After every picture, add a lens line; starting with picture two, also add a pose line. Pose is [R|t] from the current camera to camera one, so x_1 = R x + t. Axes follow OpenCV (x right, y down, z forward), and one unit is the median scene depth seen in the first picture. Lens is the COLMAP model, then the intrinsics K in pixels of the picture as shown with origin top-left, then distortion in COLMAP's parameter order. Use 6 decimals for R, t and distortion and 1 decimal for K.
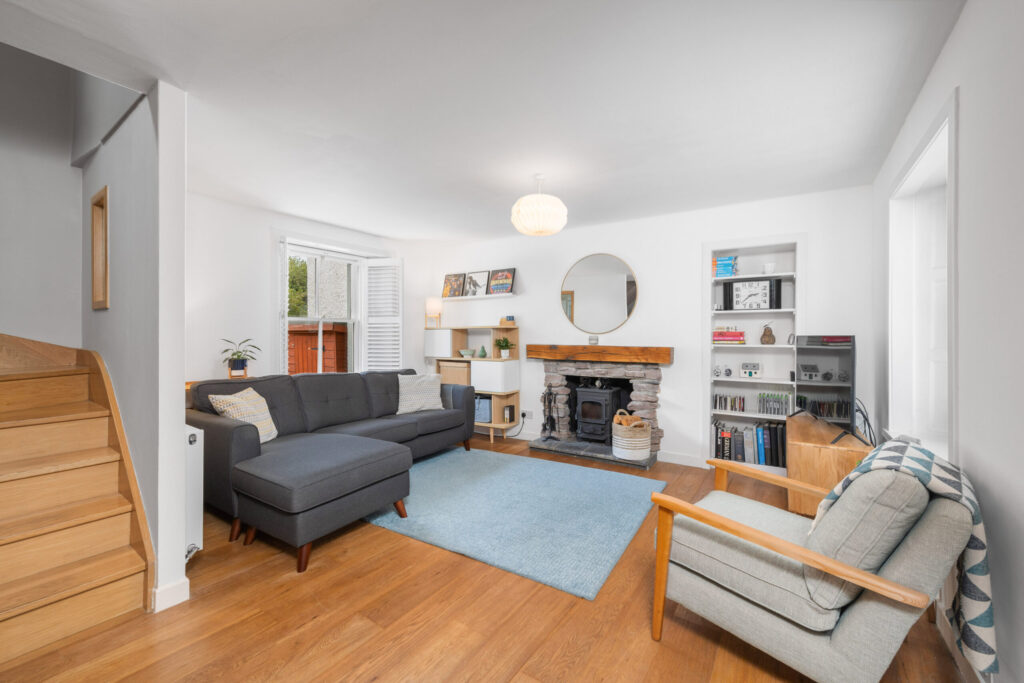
lens RADIAL K [[420.4, 0, 515.6], [0, 420.4, 332.9], [0, 0, 1]] dist [0.000427, 0.000072]
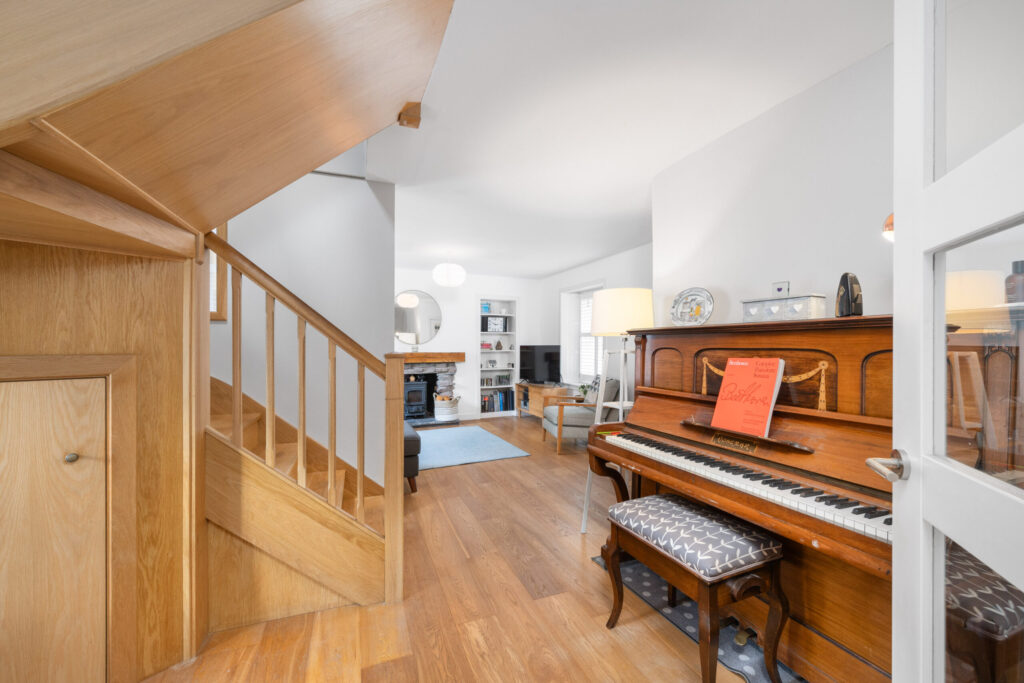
lens RADIAL K [[408.5, 0, 512.0], [0, 408.5, 341.5], [0, 0, 1]] dist [-0.000018, 0.000011]
pose [[0.573442, 0.002337, 0.819243, -0.902838], [-0.000043, 0.999996, -0.002822, -0.006237], [-0.819246, 0.001583, 0.573440, -0.128673]]
